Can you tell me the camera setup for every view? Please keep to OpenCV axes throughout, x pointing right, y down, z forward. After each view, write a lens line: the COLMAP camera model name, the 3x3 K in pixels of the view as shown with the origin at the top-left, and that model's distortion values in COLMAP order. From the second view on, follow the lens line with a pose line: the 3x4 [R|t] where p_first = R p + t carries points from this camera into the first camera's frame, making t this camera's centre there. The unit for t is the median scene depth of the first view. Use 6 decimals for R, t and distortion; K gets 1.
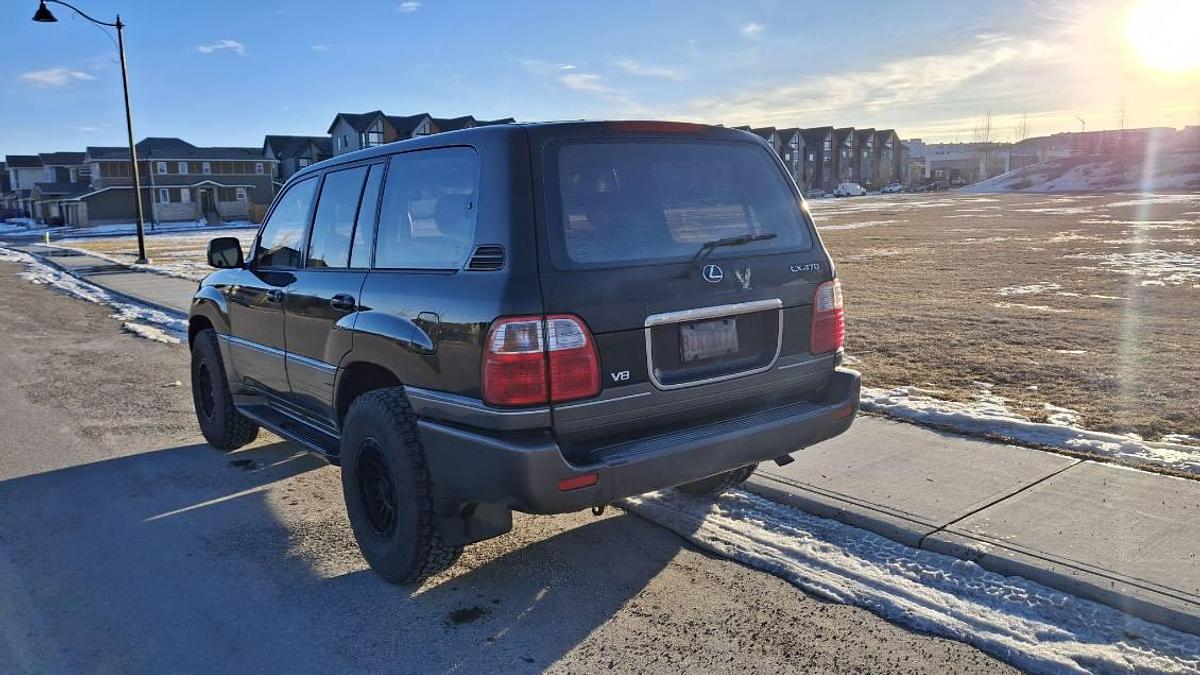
lens RADIAL K [[875.2, 0, 600.0], [0, 875.2, 337.5], [0, 0, 1]] dist [0.119456, -0.201056]
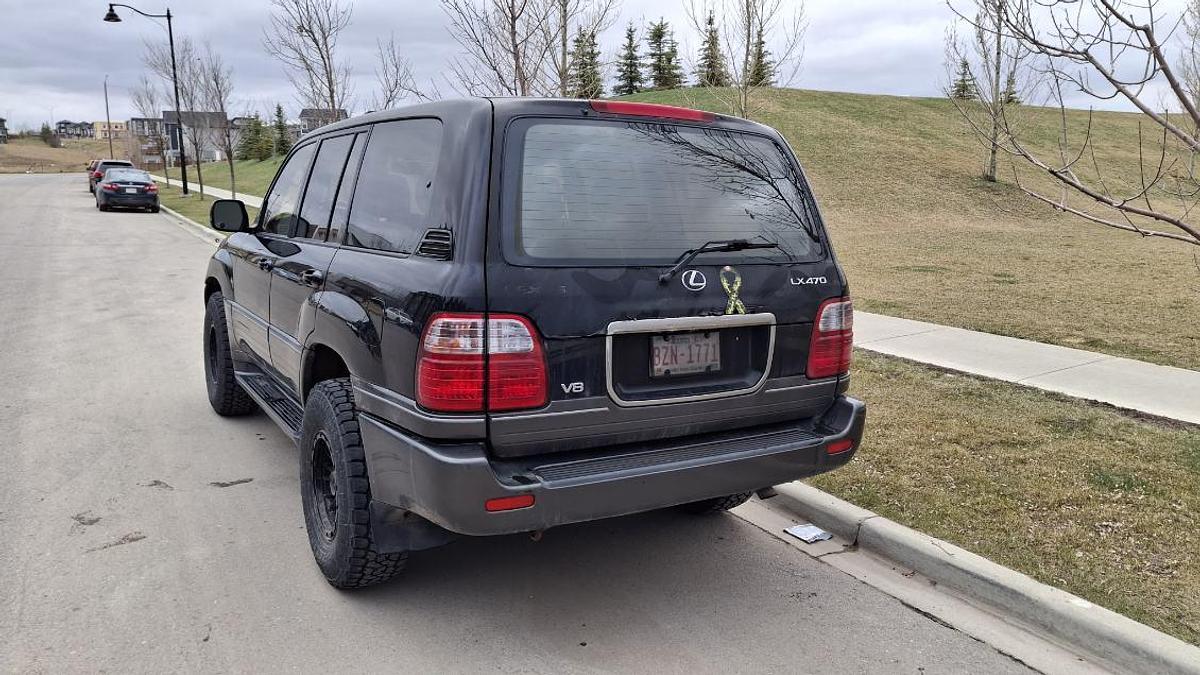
lens RADIAL K [[875.2, 0, 600.0], [0, 875.2, 337.5], [0, 0, 1]] dist [0.119456, -0.201056]
pose [[0.994124, 0.084801, -0.067285, 0.098965], [-0.083936, 0.996349, 0.015582, -0.021211], [0.068361, -0.009843, 0.997612, 0.106074]]
